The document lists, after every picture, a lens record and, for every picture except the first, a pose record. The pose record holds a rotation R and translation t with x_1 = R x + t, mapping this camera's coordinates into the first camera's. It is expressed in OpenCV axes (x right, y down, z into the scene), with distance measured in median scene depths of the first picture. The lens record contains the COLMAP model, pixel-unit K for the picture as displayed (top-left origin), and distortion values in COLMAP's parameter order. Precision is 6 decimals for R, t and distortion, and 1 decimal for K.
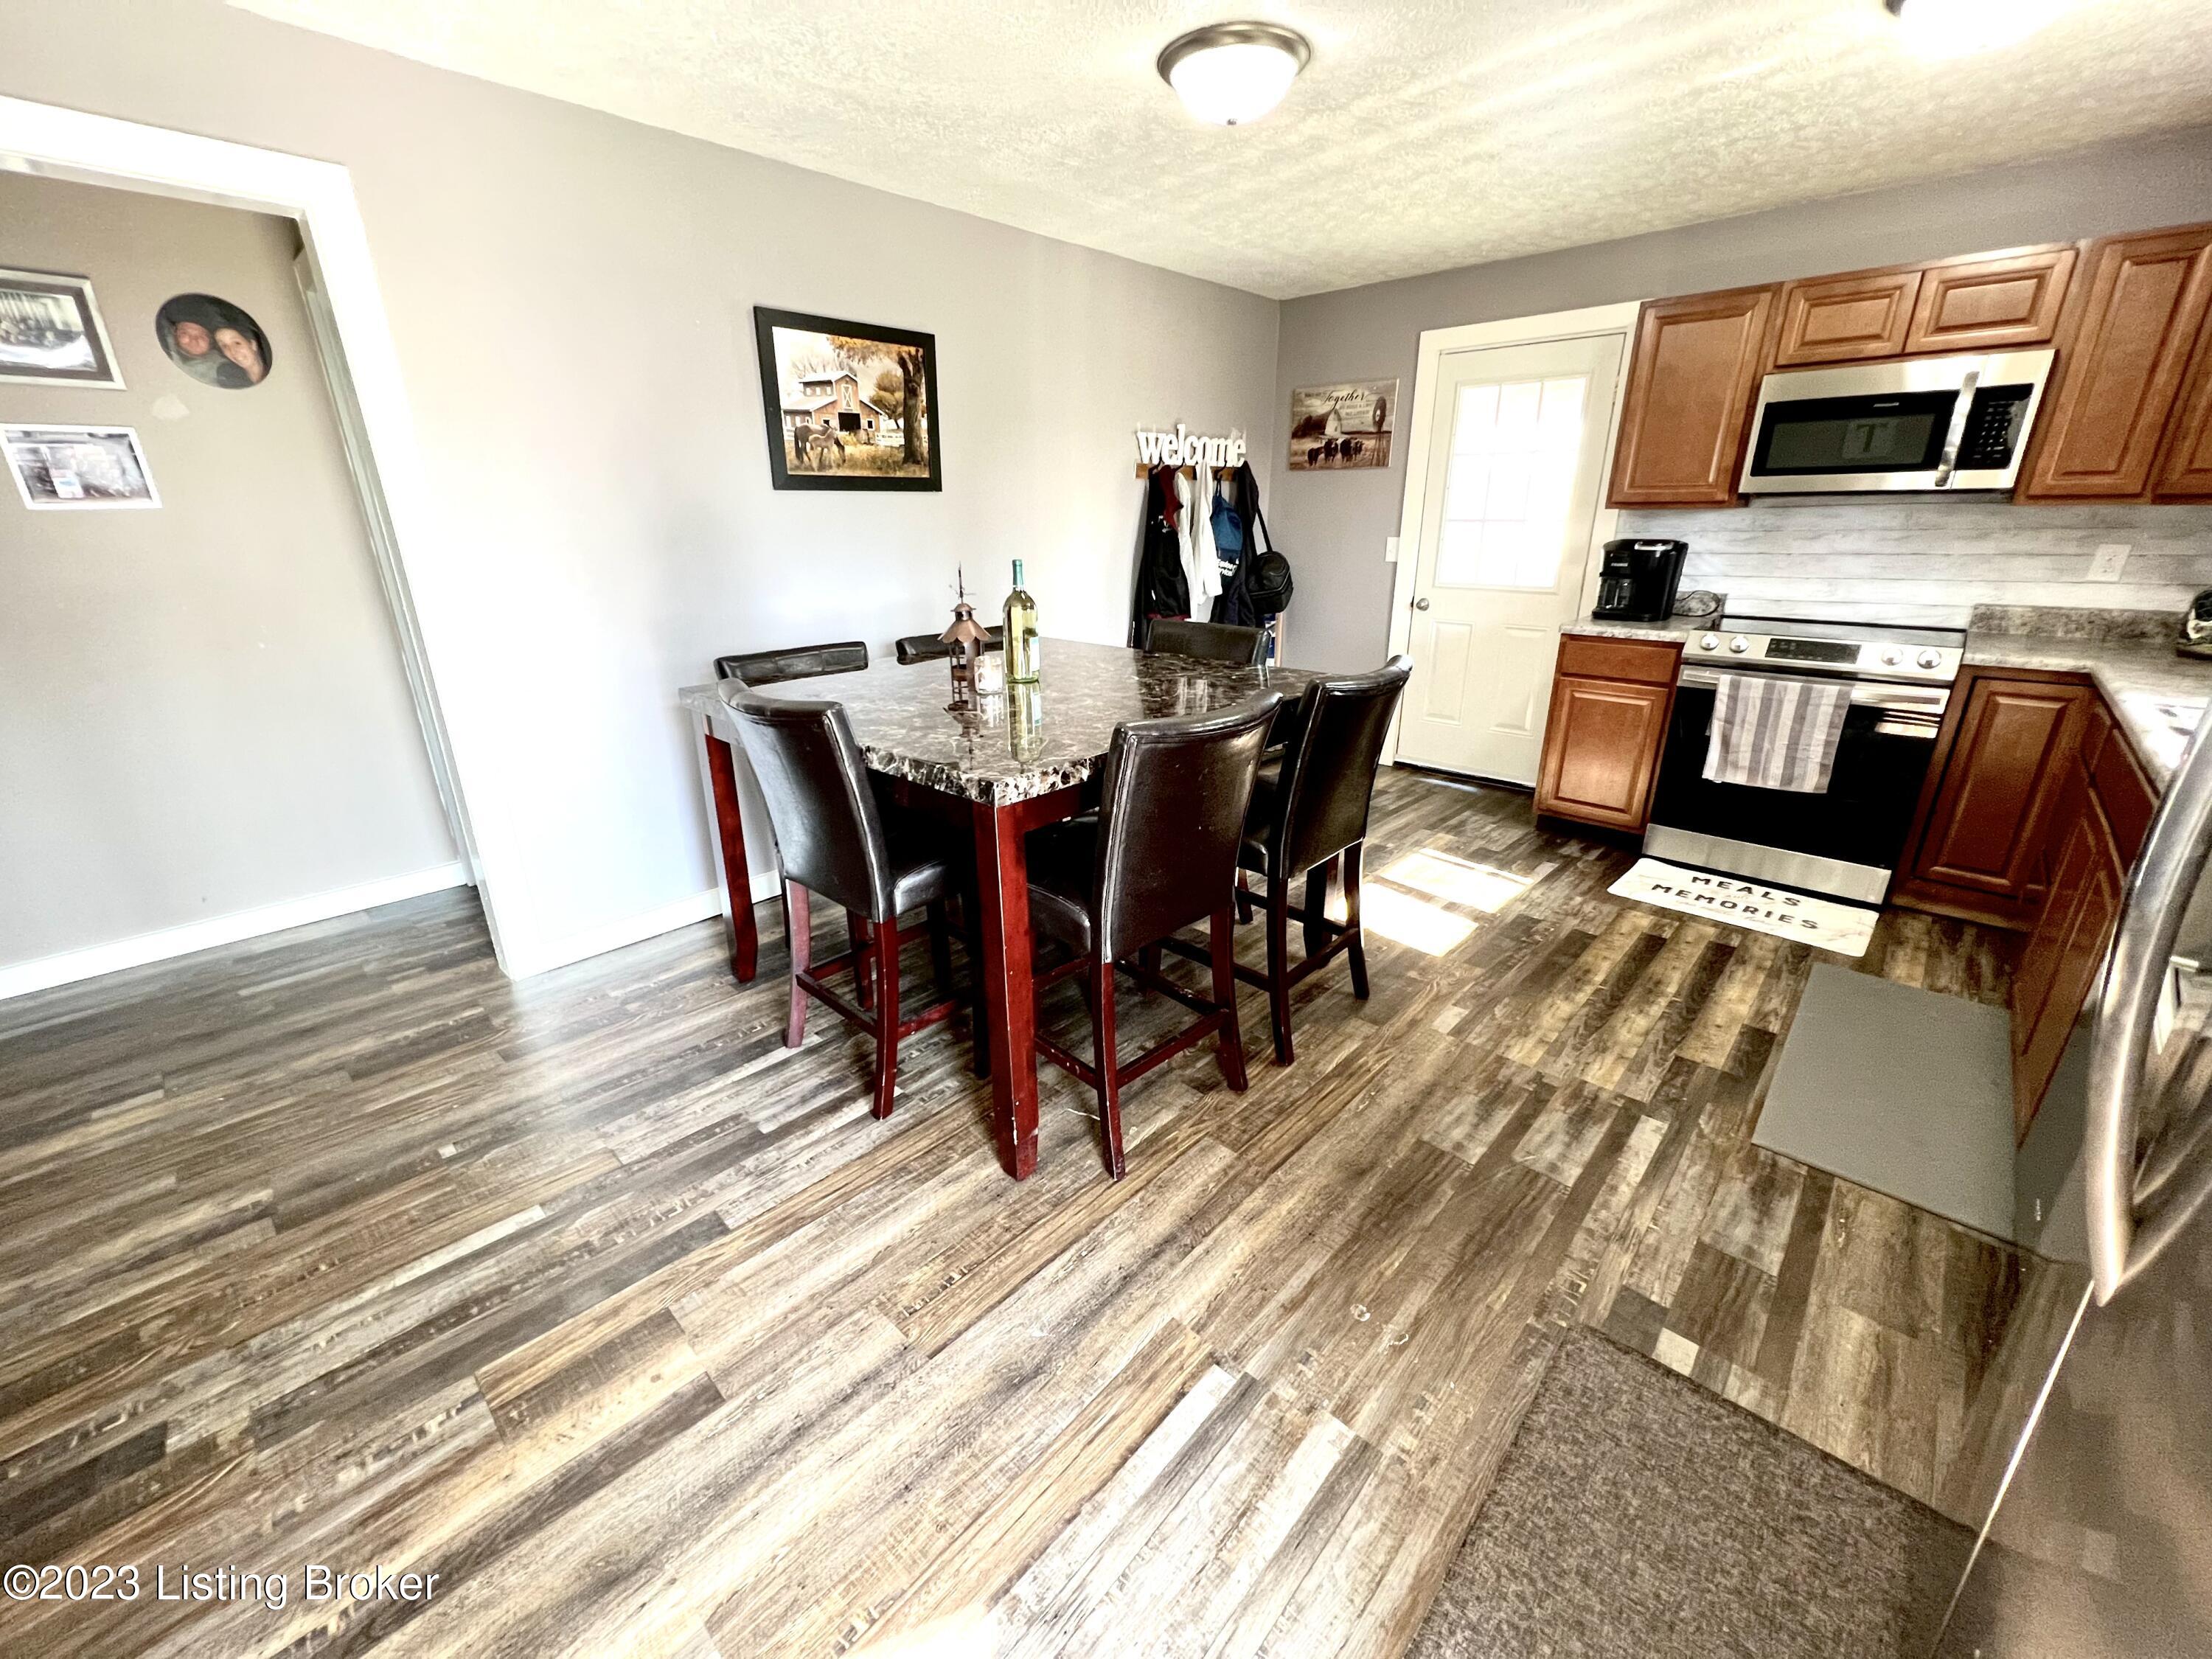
lens RADIAL K [[885.5, 0, 1102.0], [0, 885.5, 828.7], [0, 0, 1]] dist [-0.003232, 0.001222]
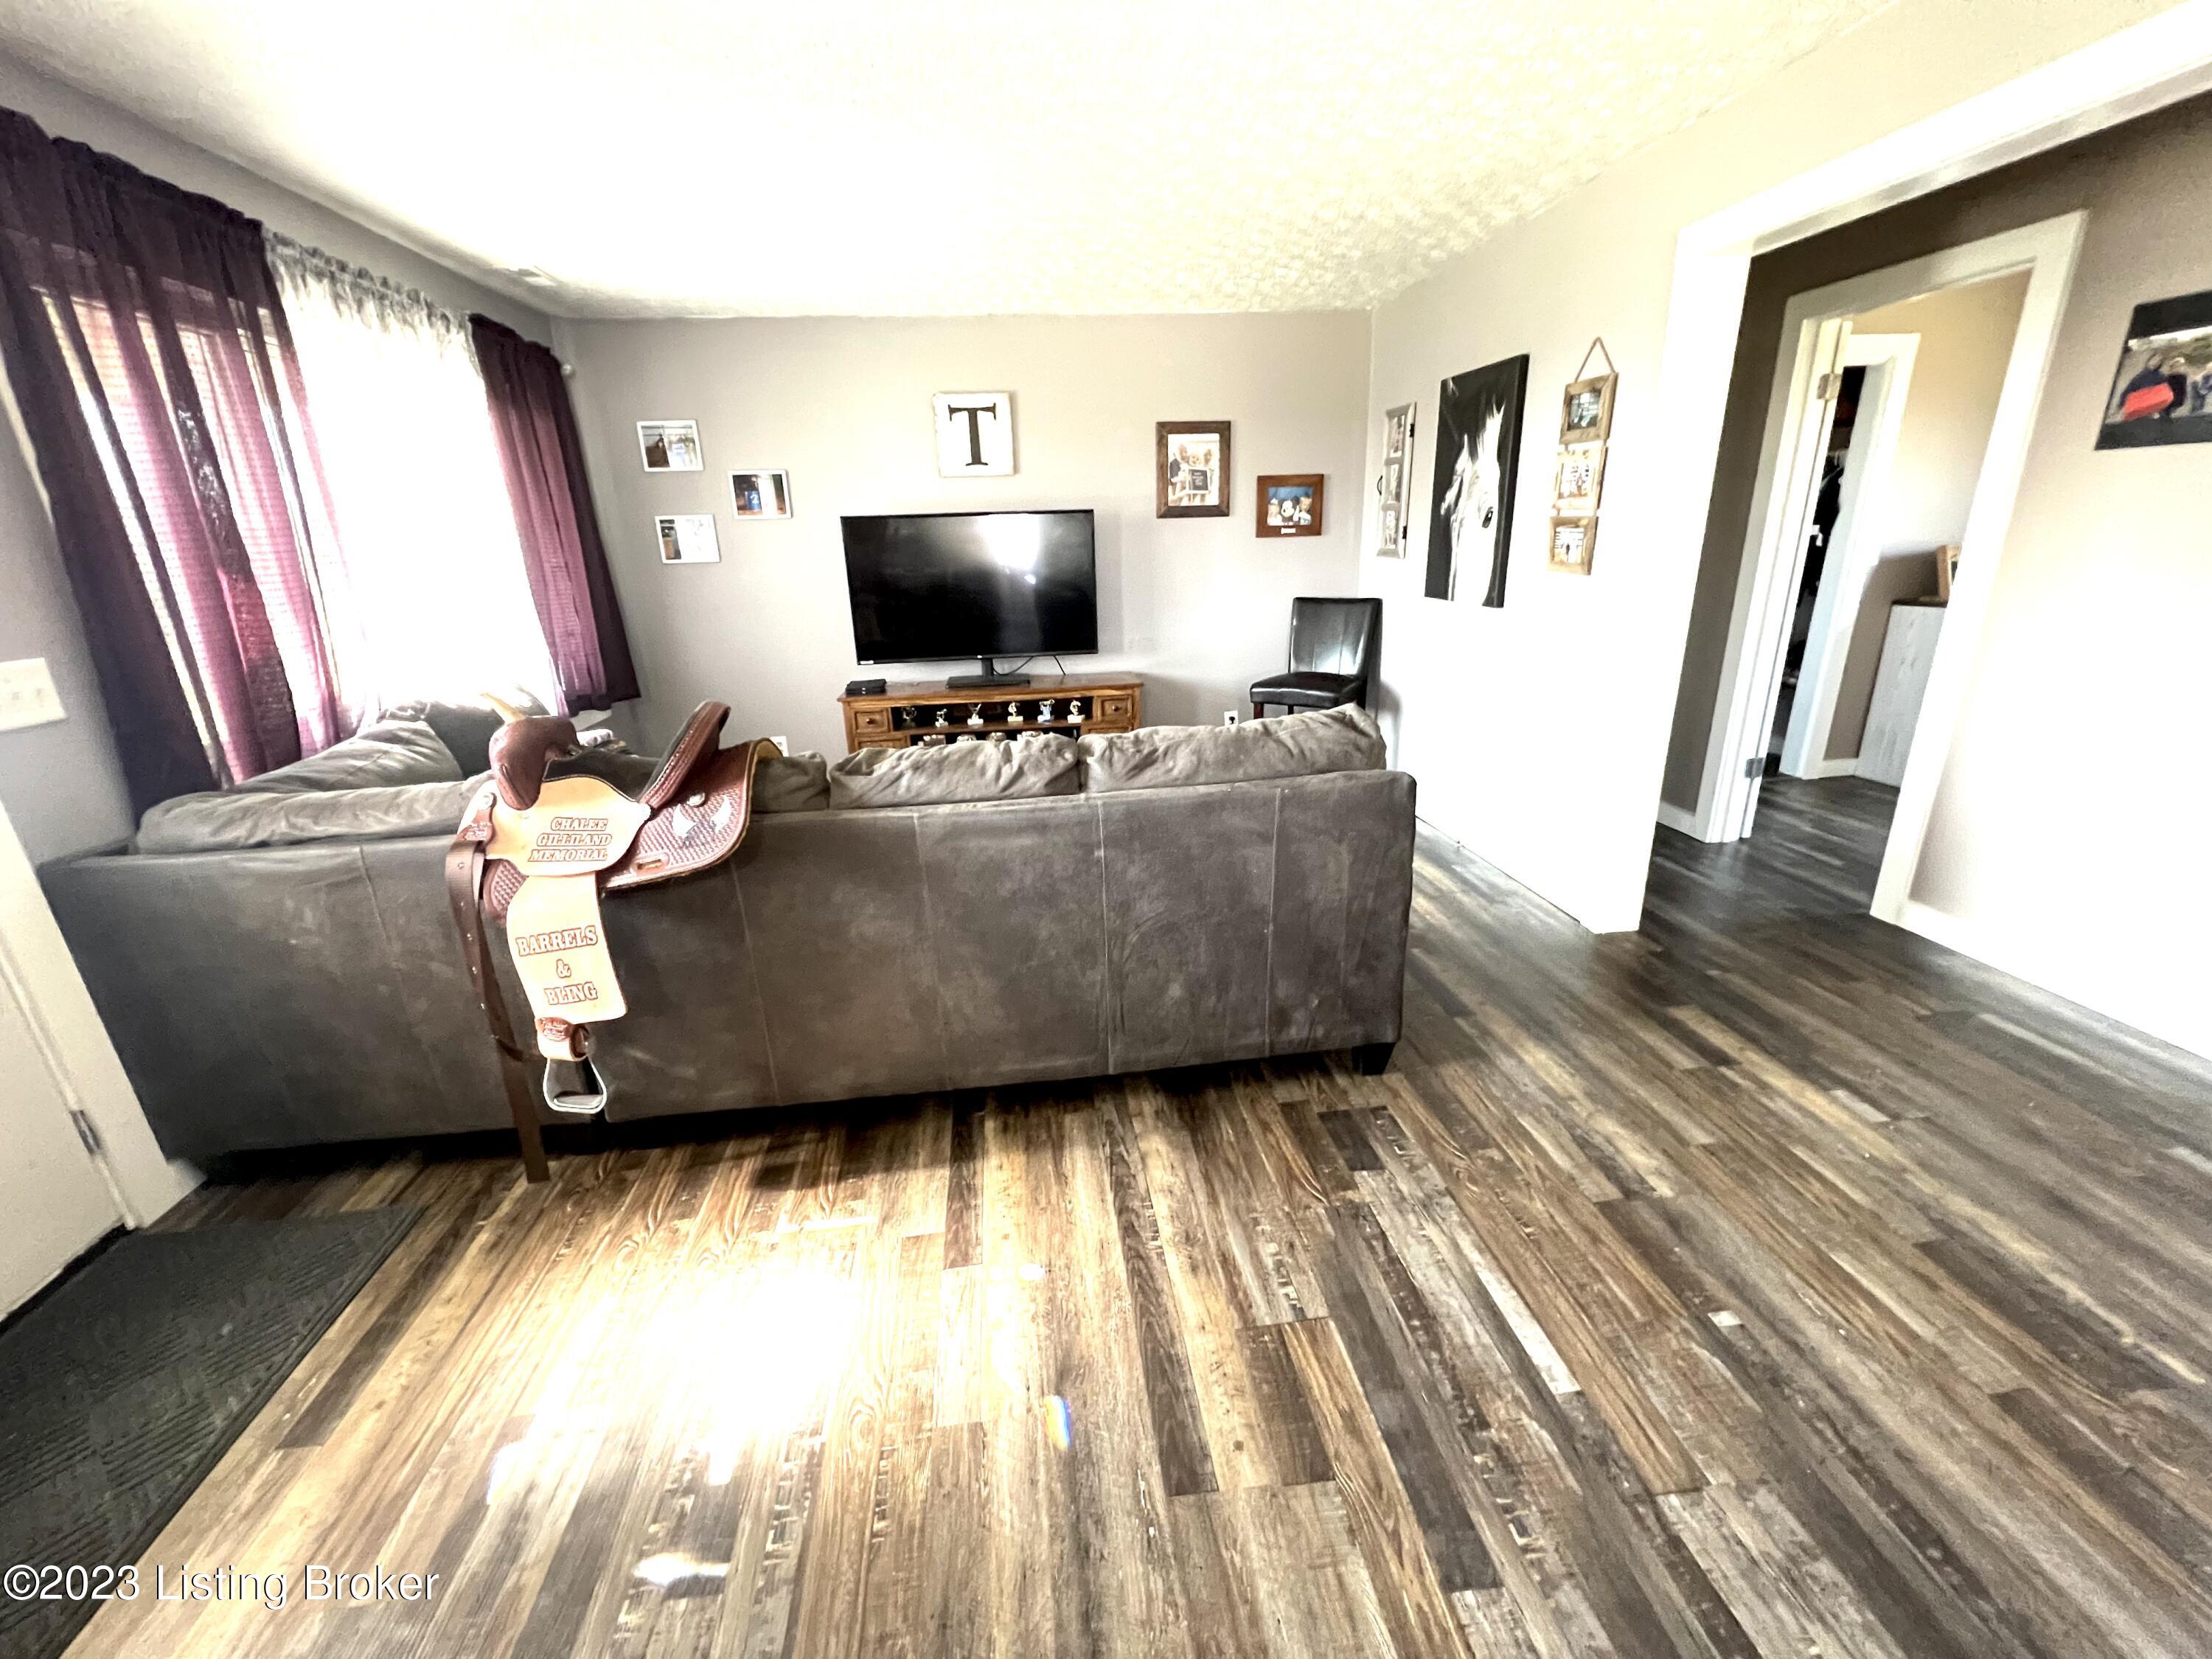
lens RADIAL K [[883.4, 0, 1101.5], [0, 883.4, 824.3], [0, 0, 1]] dist [-0.002167, 0.001072]
pose [[-0.639584, 0.268262, -0.720394, 0.080661], [-0.223920, 0.831480, 0.508430, -0.327604], [0.735386, 0.486495, -0.471732, 0.865648]]
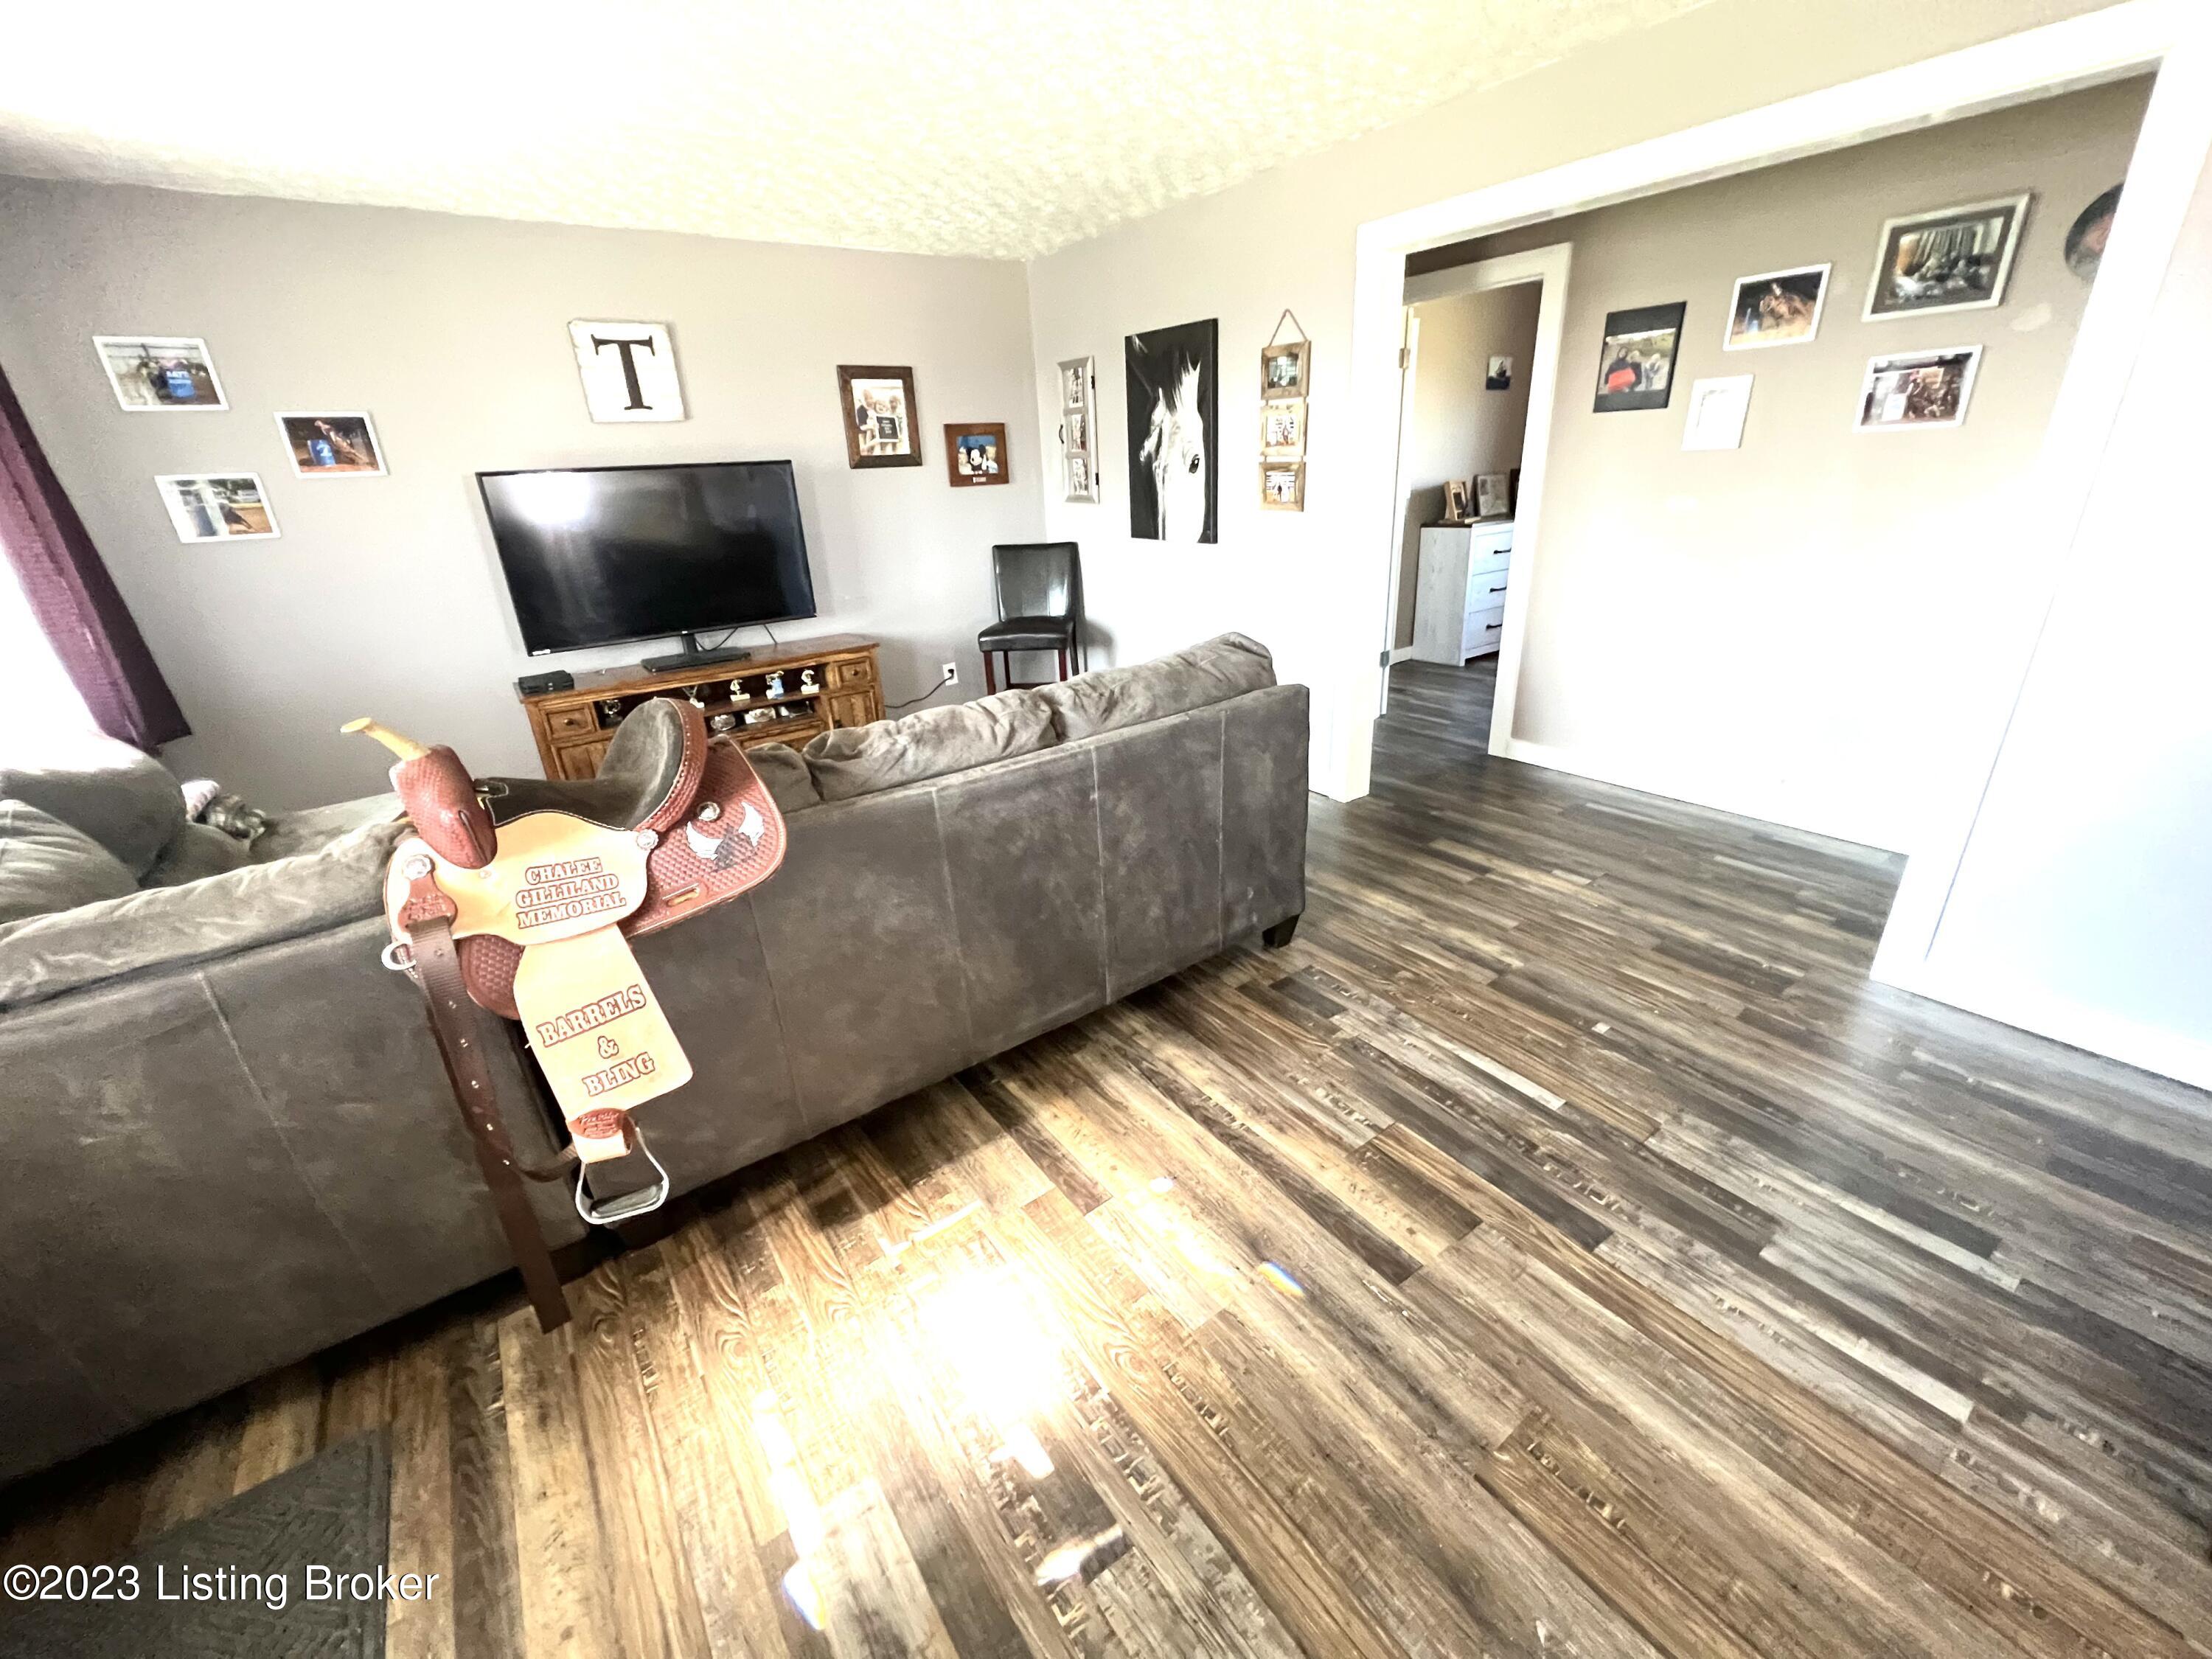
lens RADIAL K [[883.4, 0, 1100.8], [0, 883.4, 824.0], [0, 0, 1]] dist [-0.002167, 0.001072]
pose [[-0.188475, 0.388975, -0.901762, 0.358116], [-0.285158, 0.856984, 0.429260, -0.193720], [0.939767, 0.338049, -0.050600, 0.418011]]
